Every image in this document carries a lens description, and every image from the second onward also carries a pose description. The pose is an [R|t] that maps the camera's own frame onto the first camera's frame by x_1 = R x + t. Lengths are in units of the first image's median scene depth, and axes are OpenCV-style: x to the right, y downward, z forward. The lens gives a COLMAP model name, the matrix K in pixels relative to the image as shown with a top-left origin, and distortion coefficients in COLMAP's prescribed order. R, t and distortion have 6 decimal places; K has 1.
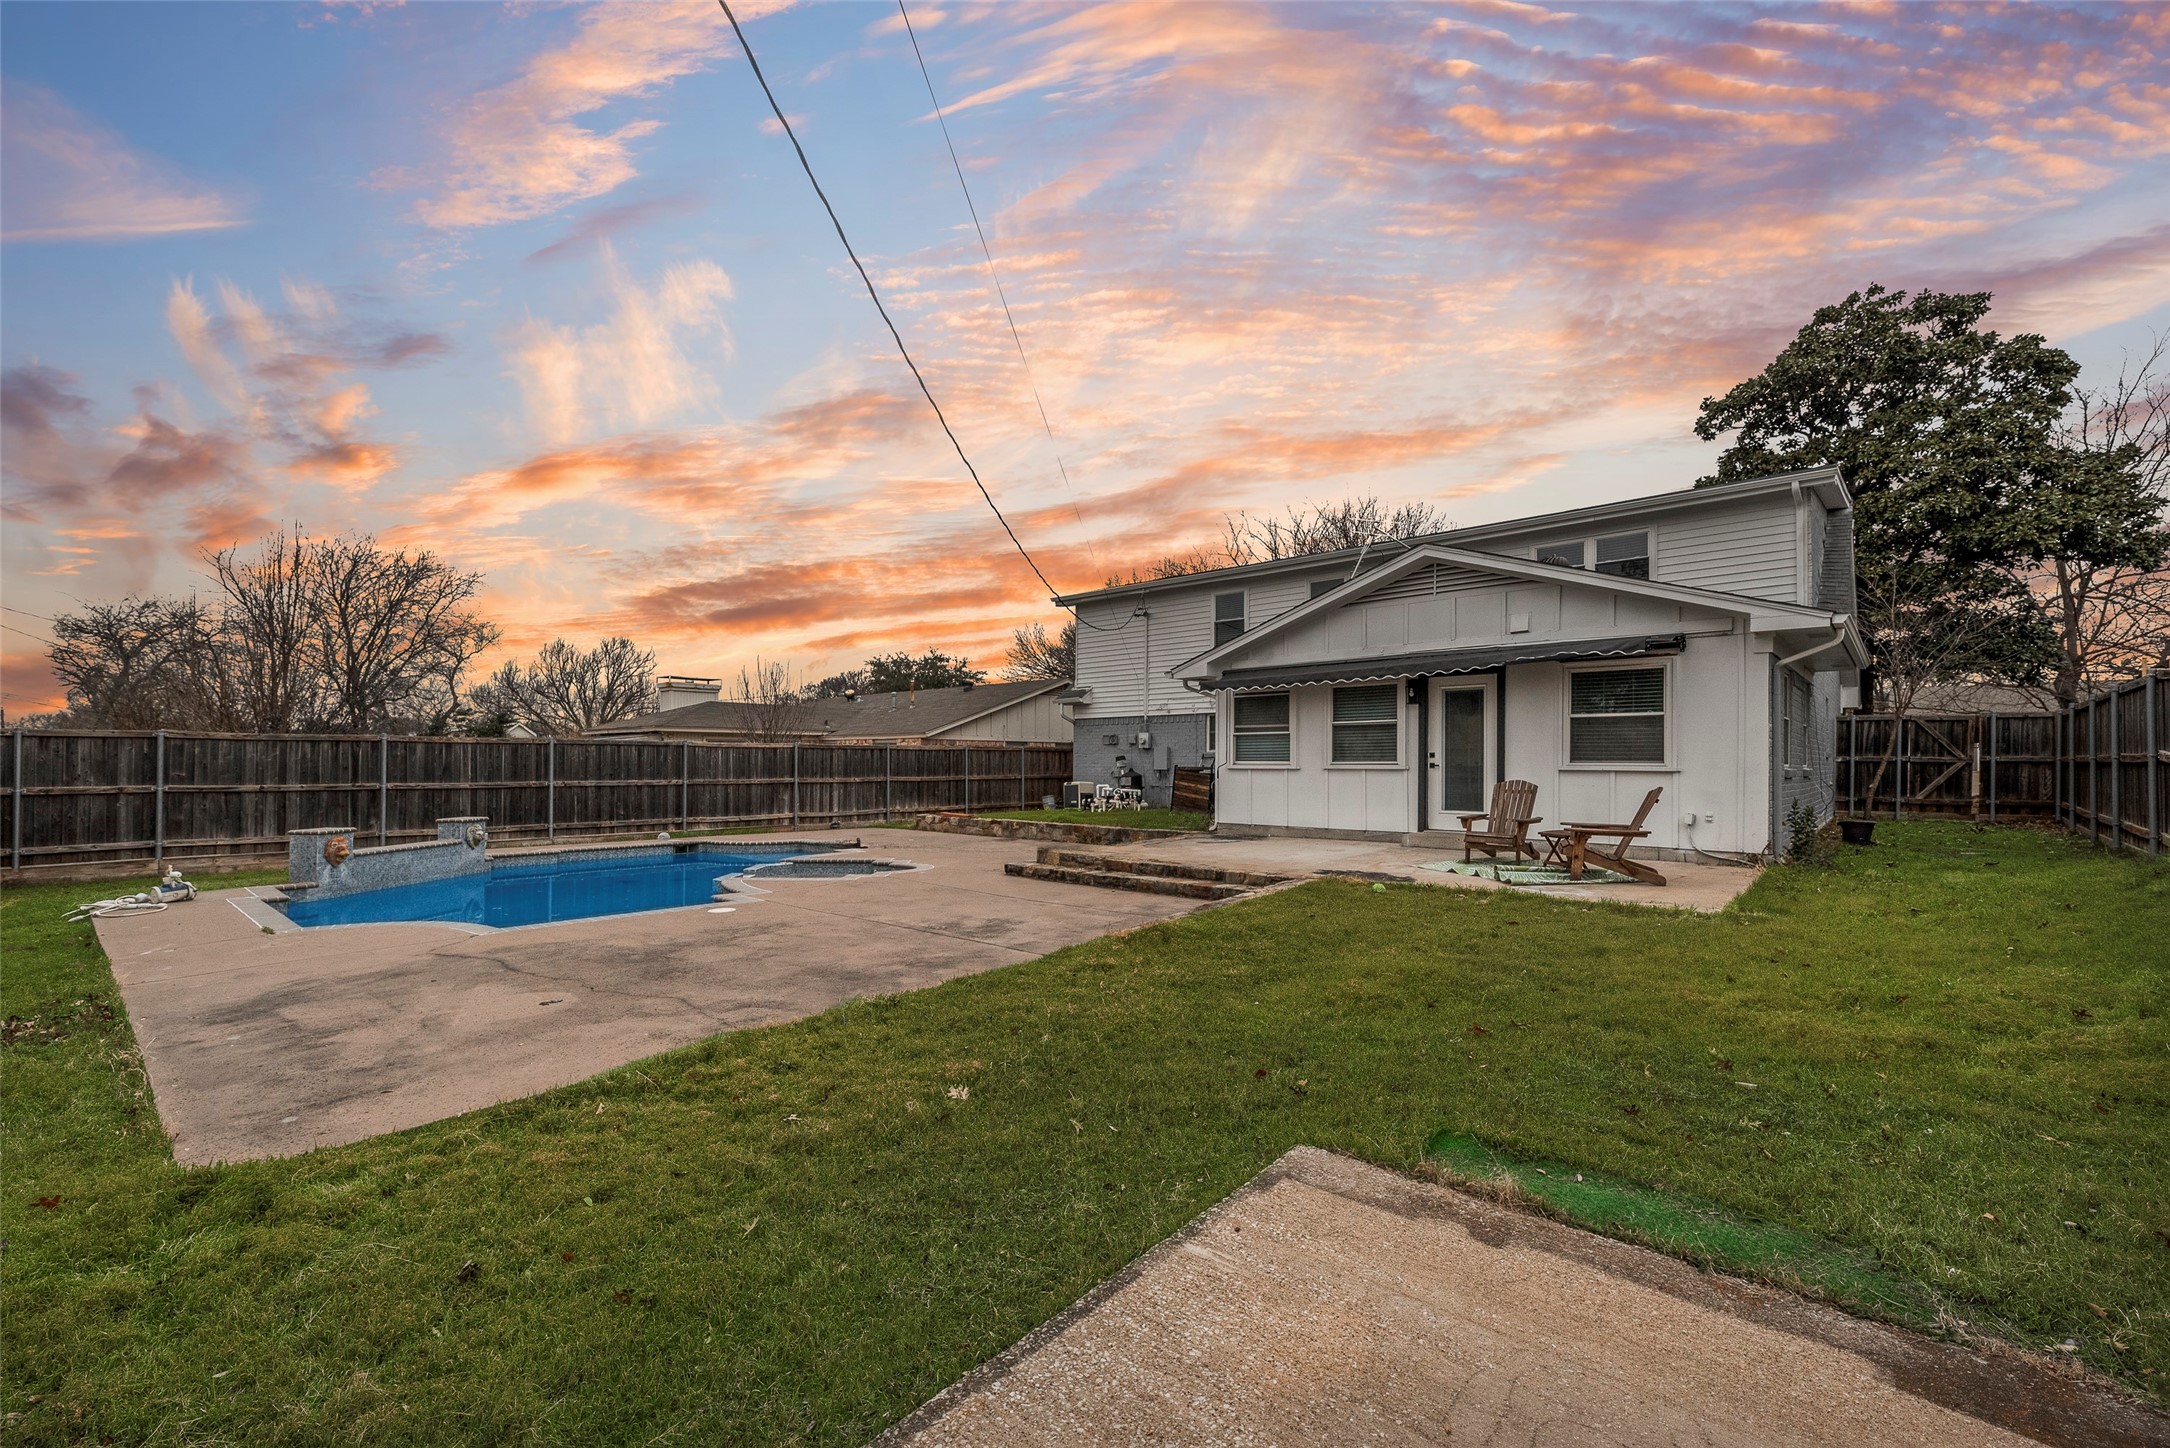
lens RADIAL K [[901.9, 0, 1087.2], [0, 901.9, 763.0], [0, 0, 1]] dist [0.001531, -0.000093]
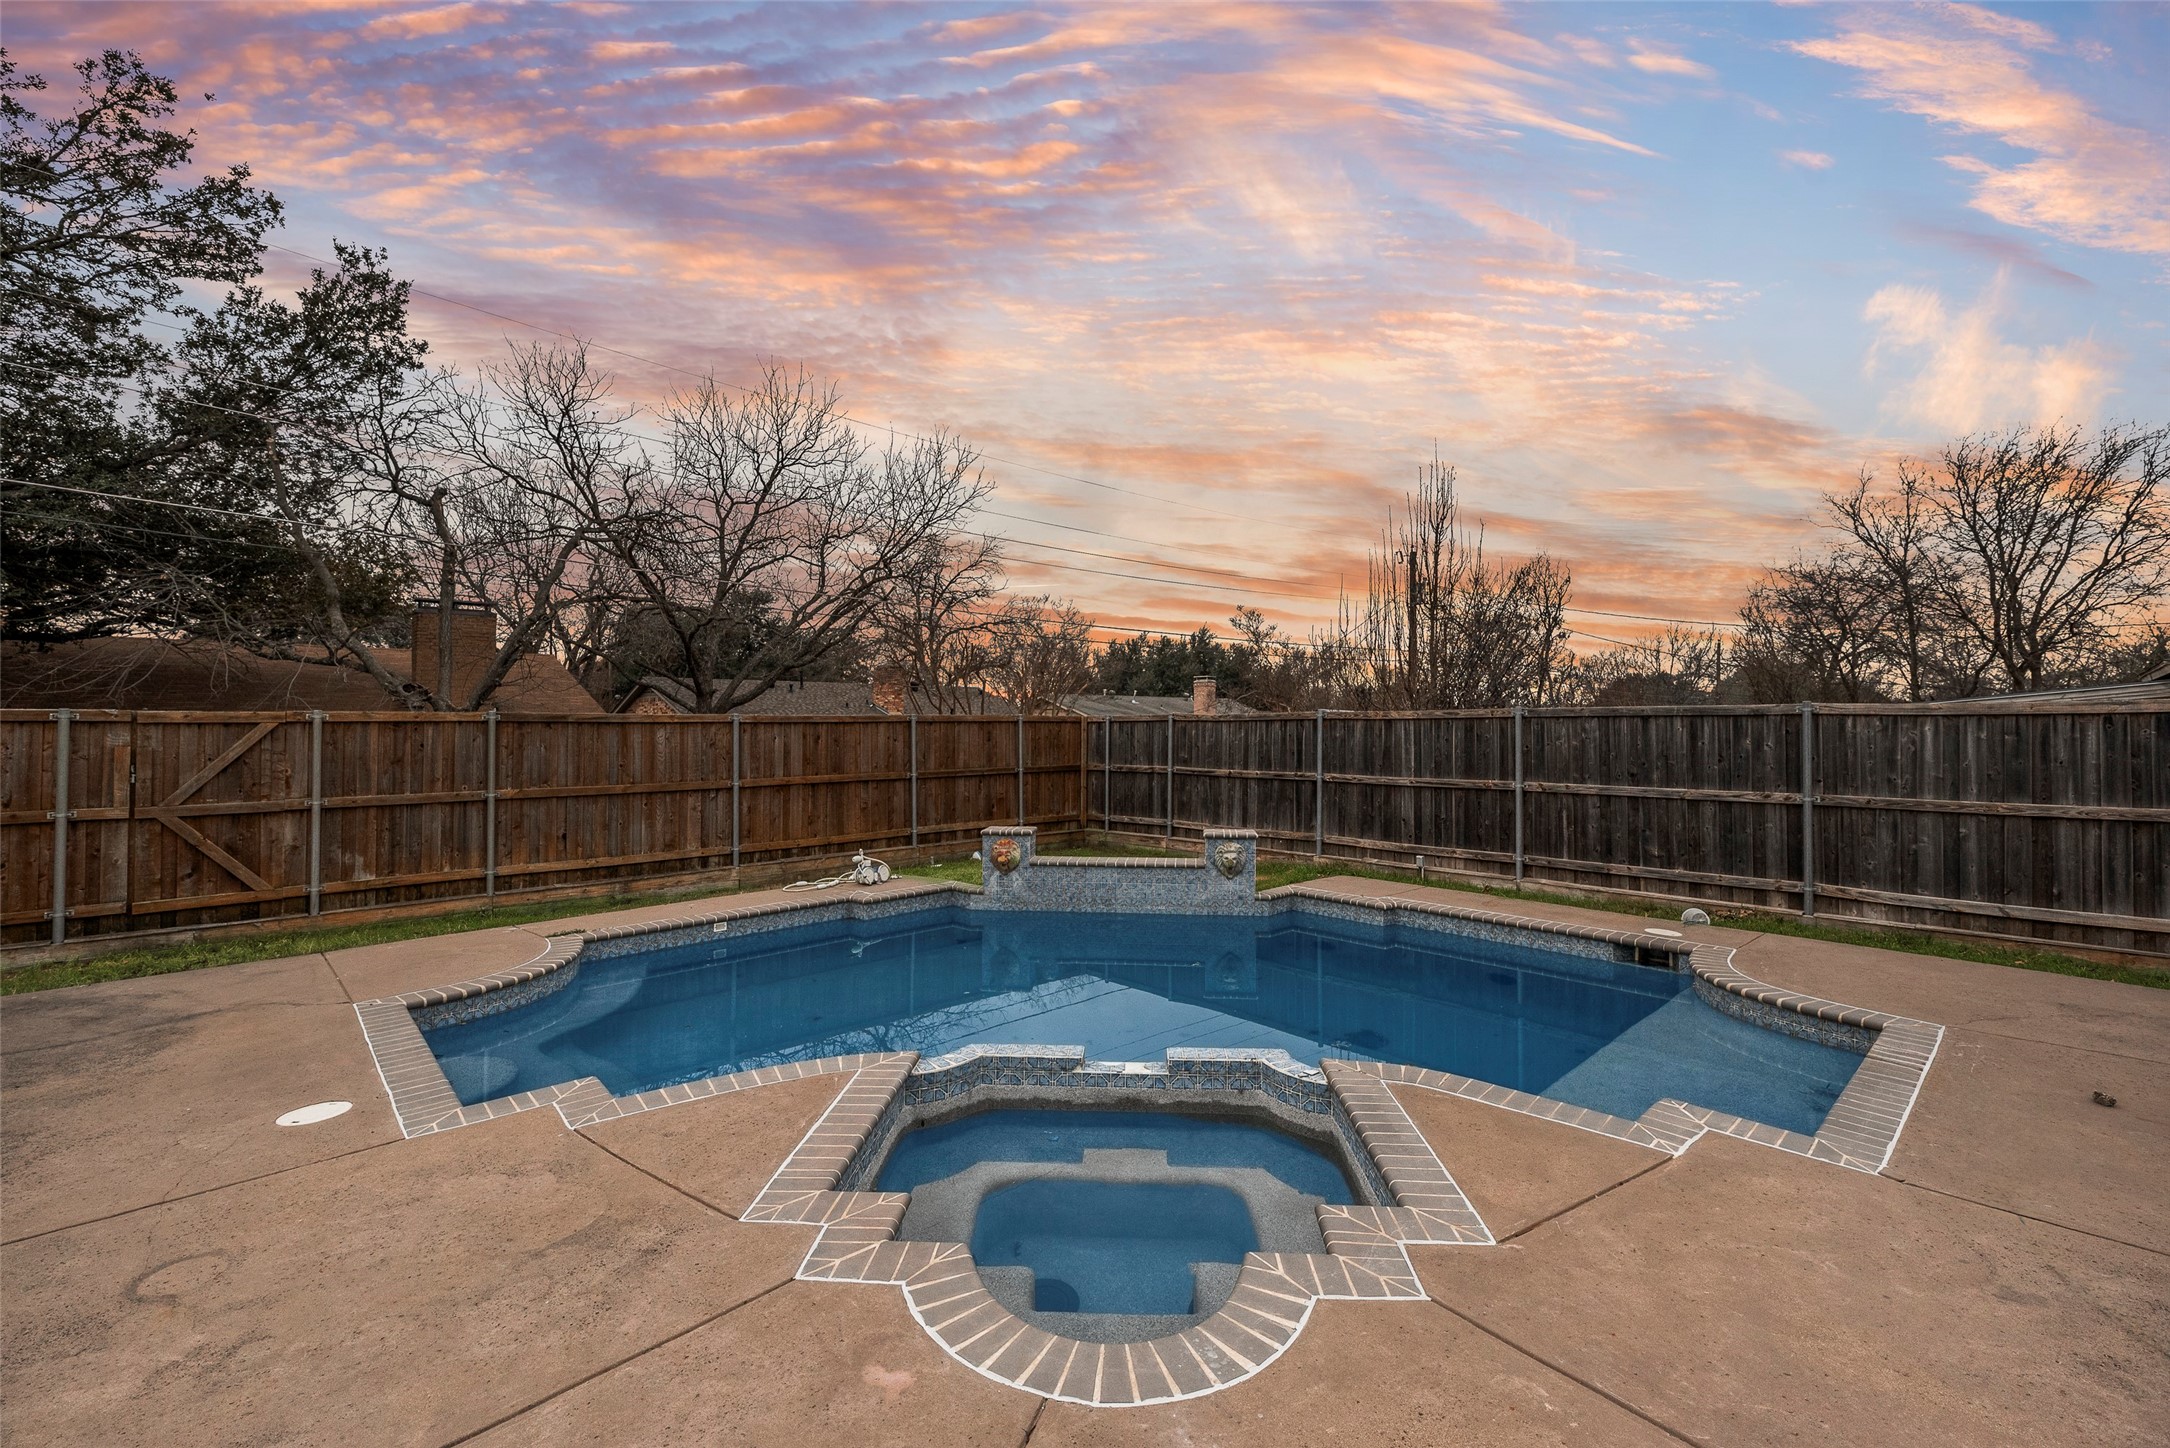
lens RADIAL K [[907.8, 0, 1082.2], [0, 907.8, 718.5], [0, 0, 1]] dist [0.001897, -0.000344]
pose [[-0.080896, -0.009235, -0.996680, 0.012289], [0.003815, 0.999947, -0.009575, -0.017515], [0.996715, -0.004577, -0.080857, 0.844977]]
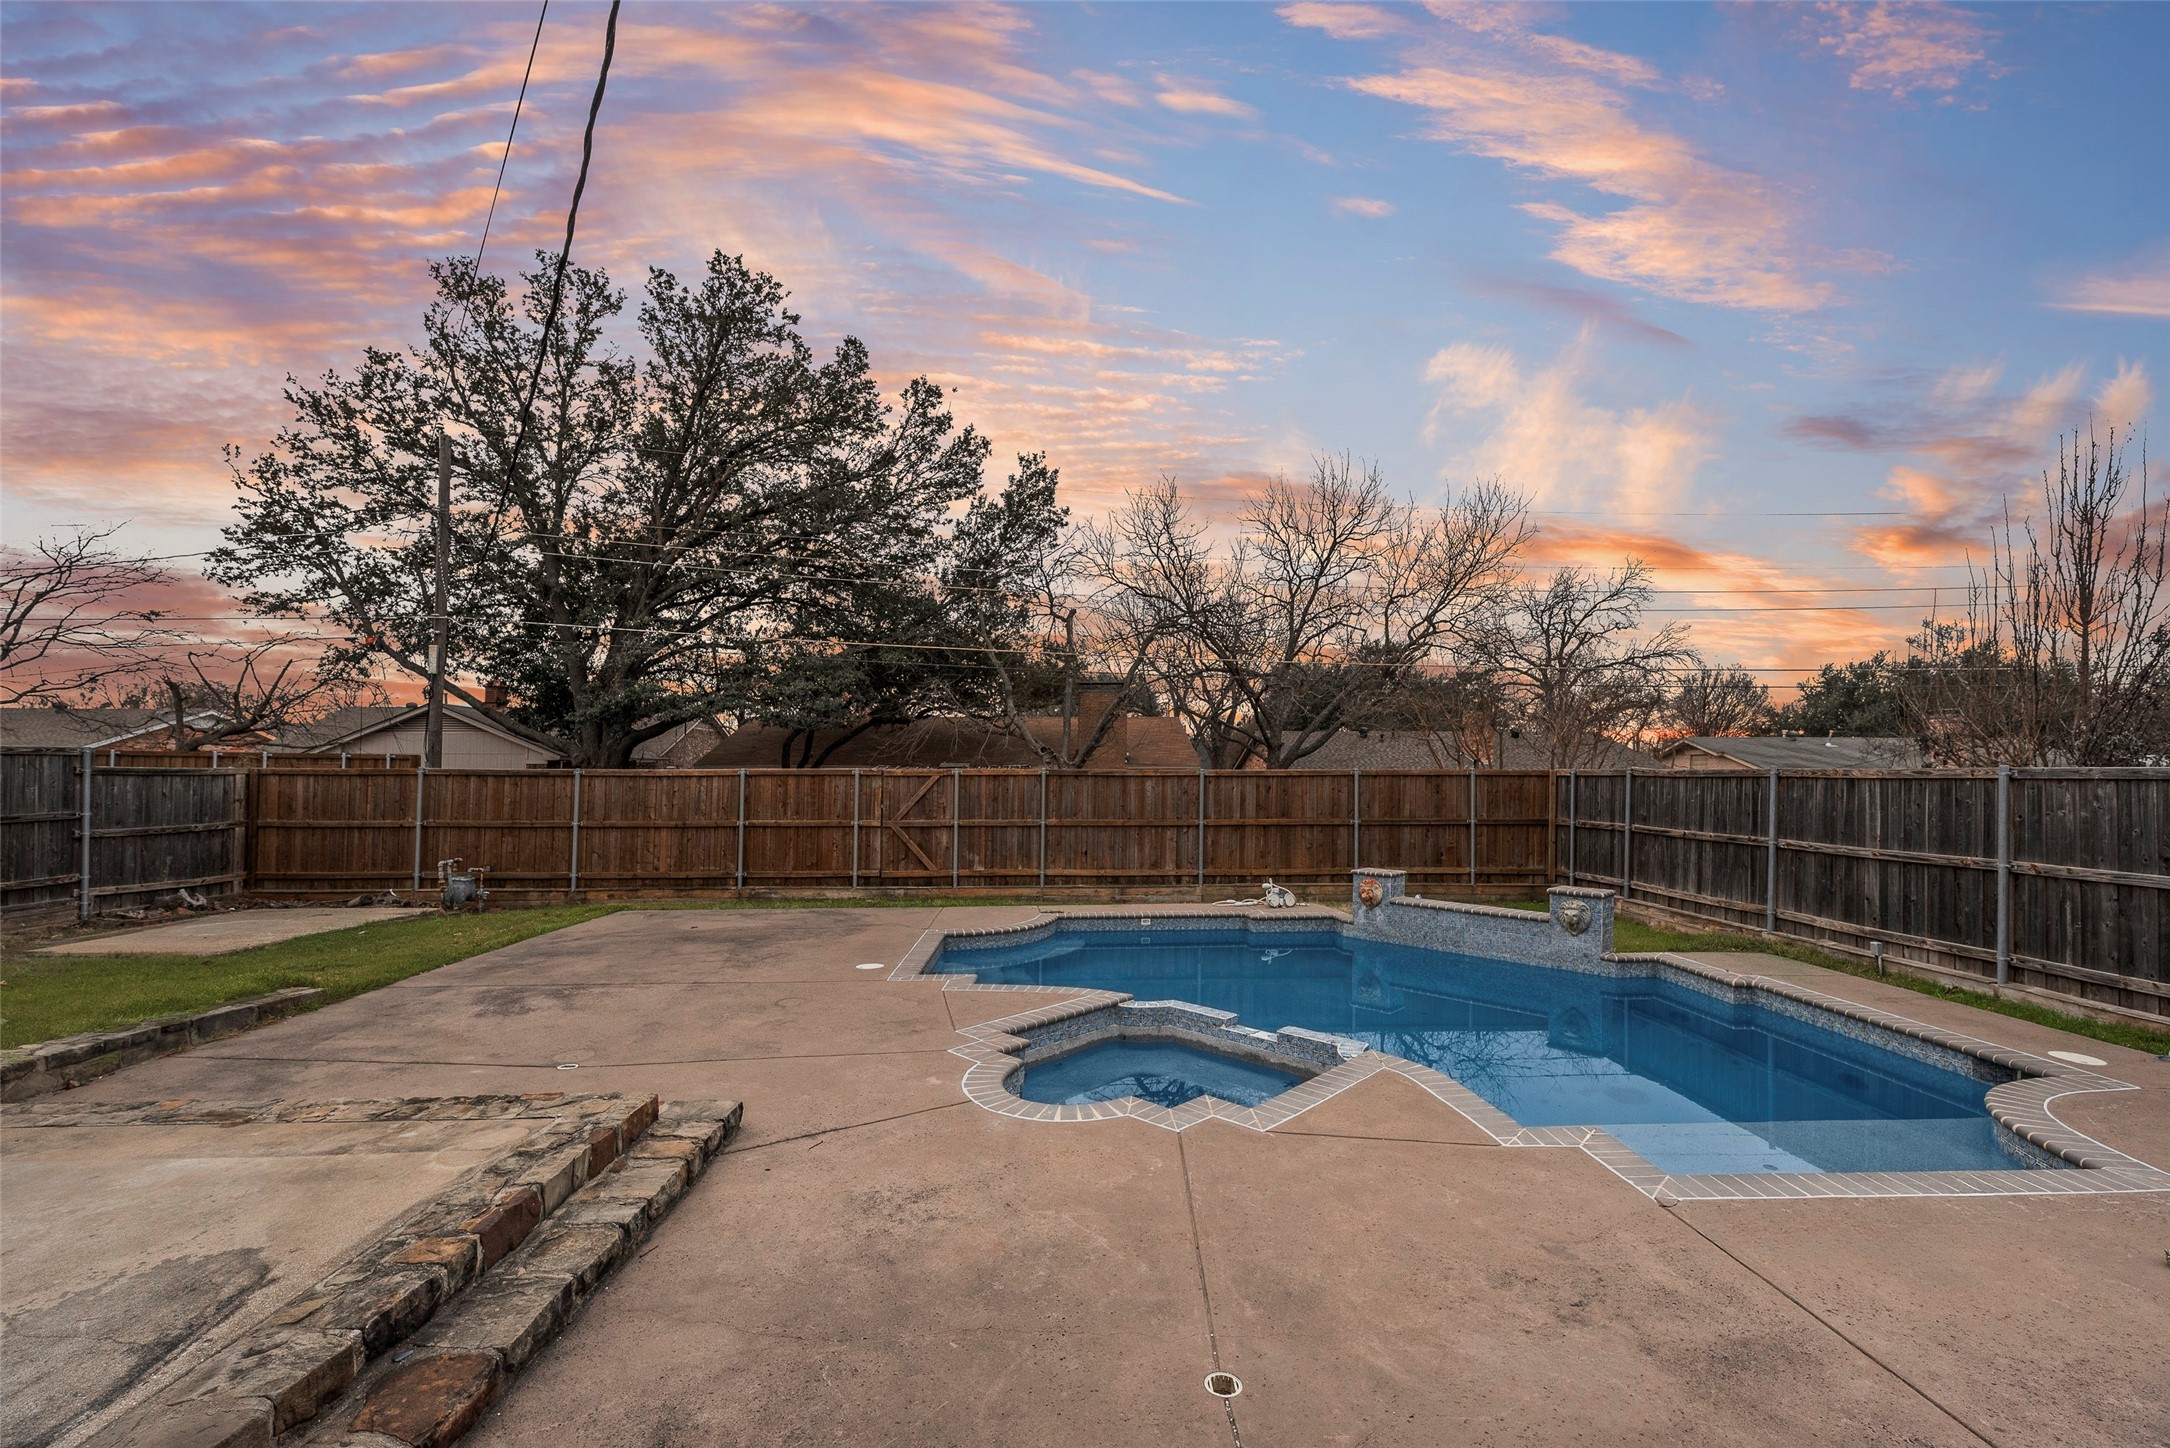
lens RADIAL K [[901.9, 0, 1087.2], [0, 901.9, 763.0], [0, 0, 1]] dist [0.001531, -0.000093]
pose [[-0.707265, -0.008472, -0.706898, 0.066627], [-0.002077, 0.999949, -0.009906, -0.026181], [0.706946, -0.005538, -0.707246, 1.096594]]
